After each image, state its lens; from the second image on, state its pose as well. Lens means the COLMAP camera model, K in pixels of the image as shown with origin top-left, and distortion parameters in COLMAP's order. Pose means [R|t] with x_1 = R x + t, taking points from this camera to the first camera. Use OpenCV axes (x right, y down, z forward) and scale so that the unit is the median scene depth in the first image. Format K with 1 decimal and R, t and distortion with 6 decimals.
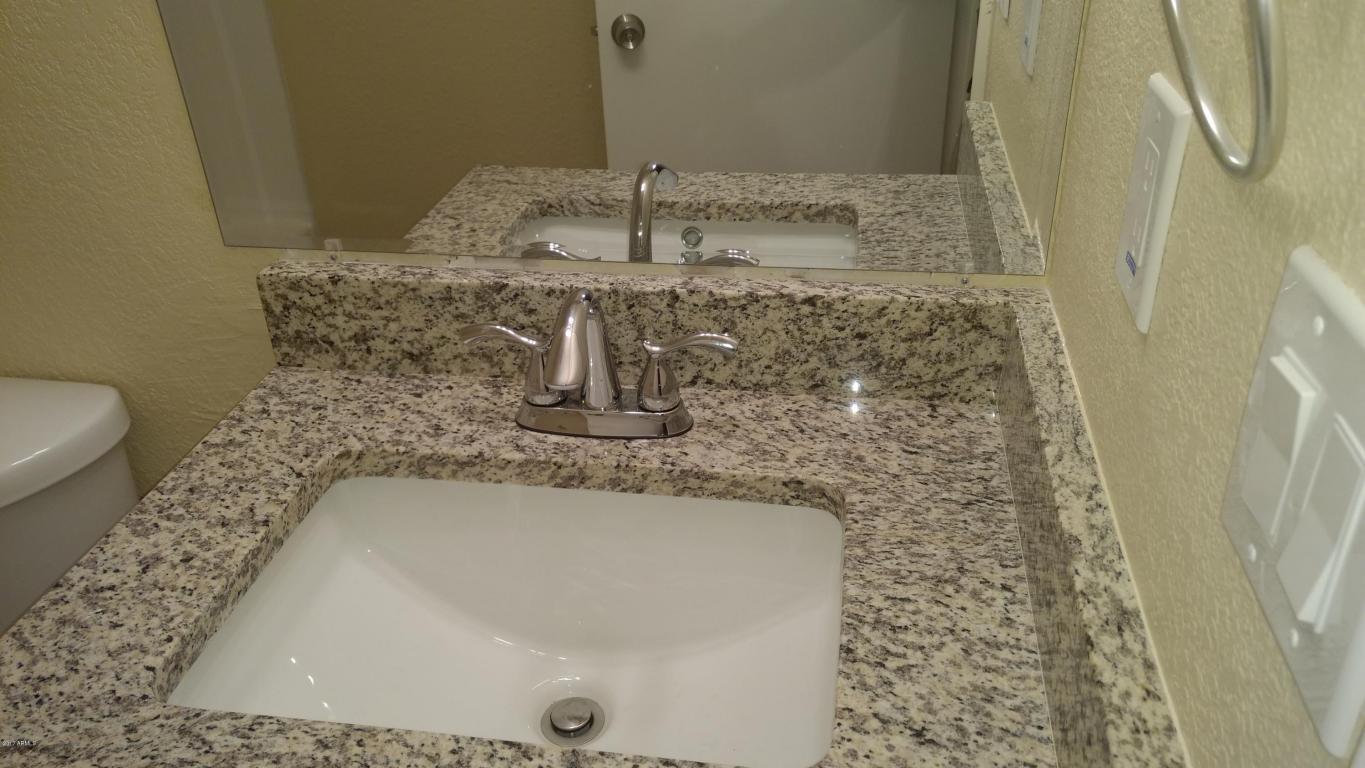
lens RADIAL K [[1087.3, 0, 682.5], [0, 1087.3, 384.0], [0, 0, 1]] dist [0.029837, 0.004901]
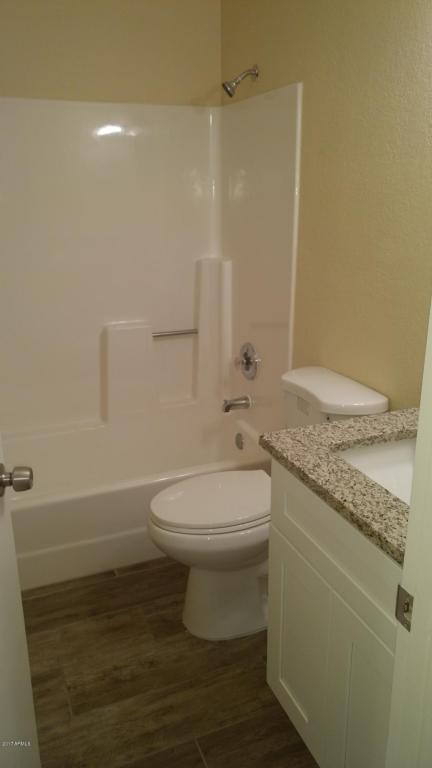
lens RADIAL K [[611.8, 0, 216.0], [0, 611.8, 384.0], [0, 0, 1]] dist [0.029837, 0.004901]
pose [[0.526261, 0.293047, -0.798231, 0.813641], [-0.434482, 0.899614, 0.043820, 0.140664], [0.730941, 0.323756, 0.600755, -0.541606]]
